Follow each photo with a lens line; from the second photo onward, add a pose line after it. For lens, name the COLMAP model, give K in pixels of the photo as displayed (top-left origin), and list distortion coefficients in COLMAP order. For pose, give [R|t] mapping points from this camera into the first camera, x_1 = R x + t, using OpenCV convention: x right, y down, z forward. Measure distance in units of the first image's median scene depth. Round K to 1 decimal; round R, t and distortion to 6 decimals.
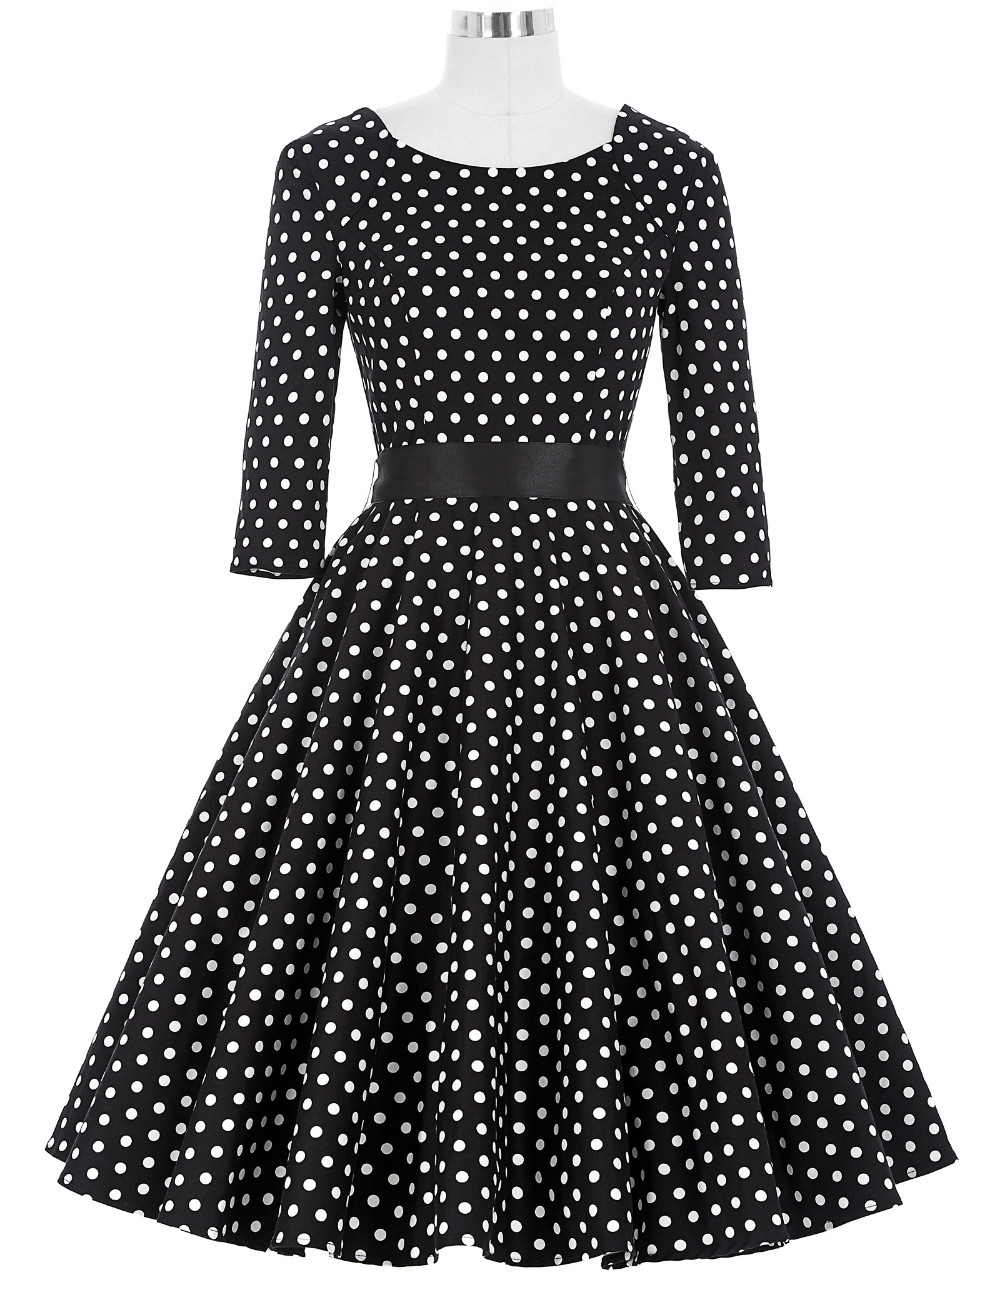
lens RADIAL K [[4628.4, 0, 500.0], [0, 4628.4, 647.5], [0, 0, 1]] dist [-0.181829, 1.880055]
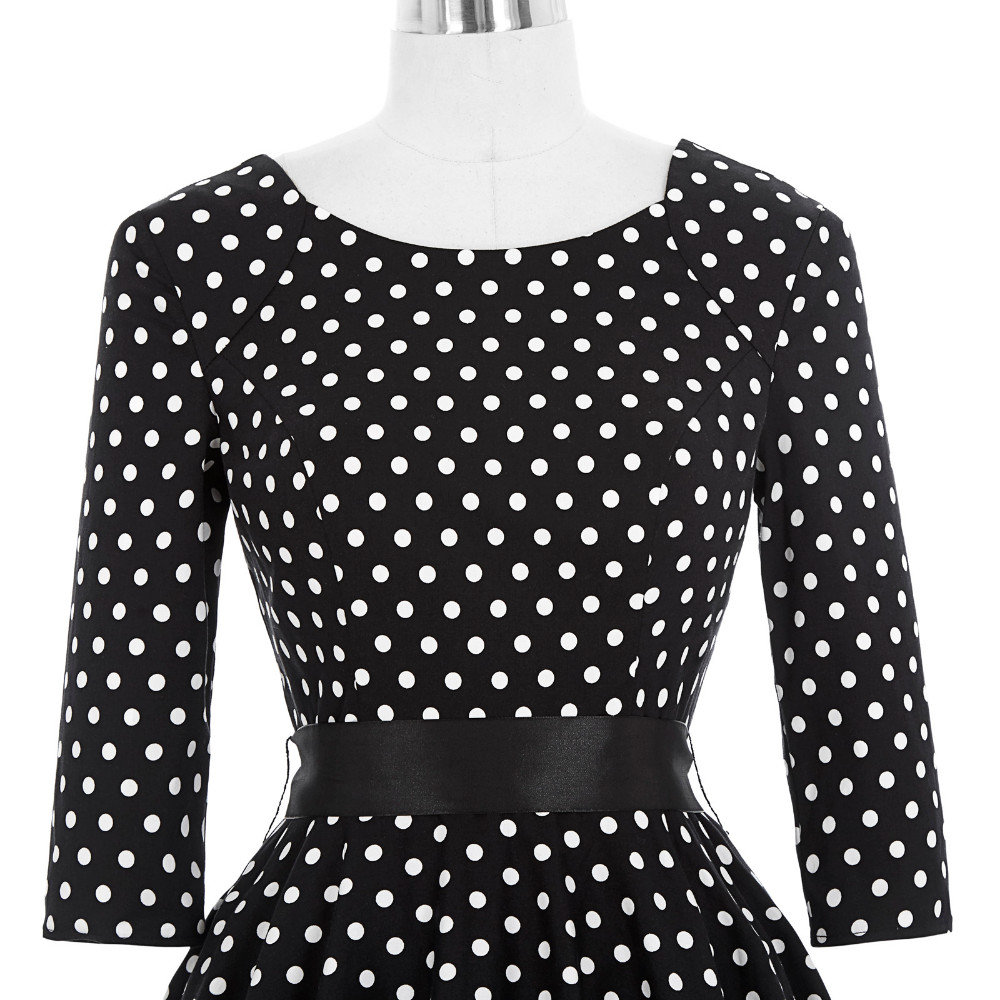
lens RADIAL K [[3481.5, 0, 500.0], [0, 3481.5, 500.0], [0, 0, 1]] dist [0.258394, -1.895913]
pose [[0.998871, -0.024783, -0.040524, 0.020425], [0.024032, 0.999532, -0.018919, -0.062986], [0.040974, 0.017924, 0.998999, 0.551062]]
